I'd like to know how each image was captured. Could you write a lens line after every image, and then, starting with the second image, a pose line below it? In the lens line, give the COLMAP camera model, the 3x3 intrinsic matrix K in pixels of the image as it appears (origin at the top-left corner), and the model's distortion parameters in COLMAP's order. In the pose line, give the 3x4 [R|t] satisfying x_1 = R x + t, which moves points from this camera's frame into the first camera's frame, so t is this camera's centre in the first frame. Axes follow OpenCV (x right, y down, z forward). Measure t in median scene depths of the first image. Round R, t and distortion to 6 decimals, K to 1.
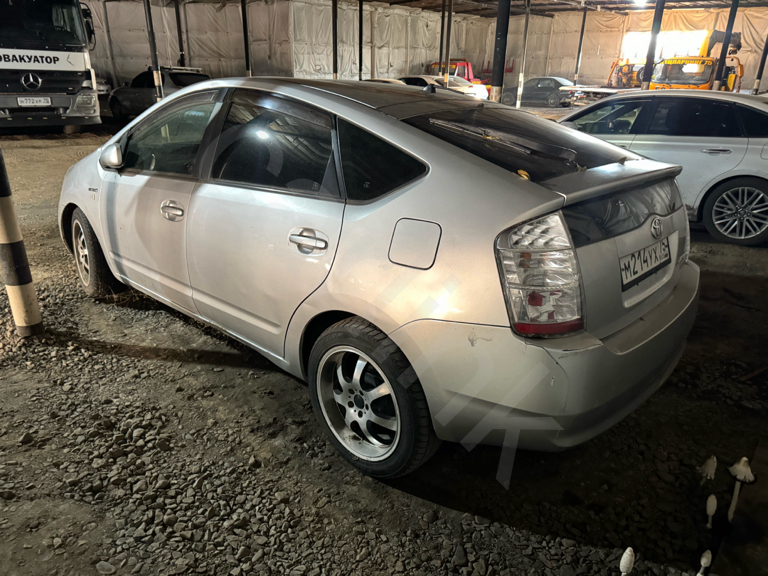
lens RADIAL K [[535.9, 0, 387.9], [0, 535.9, 286.2], [0, 0, 1]] dist [0.007246, -0.001985]
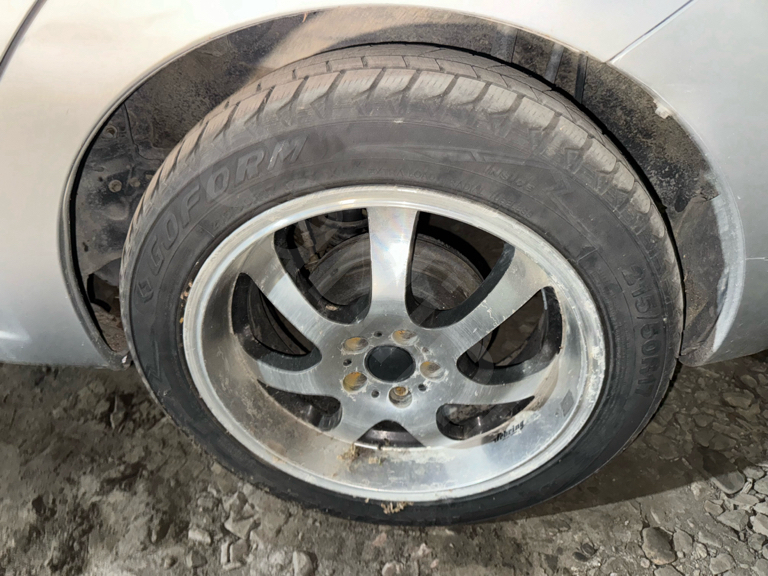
lens RADIAL K [[535.9, 0, 387.9], [0, 535.9, 286.2], [0, 0, 1]] dist [0.007246, -0.001985]
pose [[0.794712, -0.381527, 0.472091, -0.173690], [0.230797, 0.909280, 0.346327, 0.073833], [-0.561396, -0.166273, 0.810672, 0.758718]]
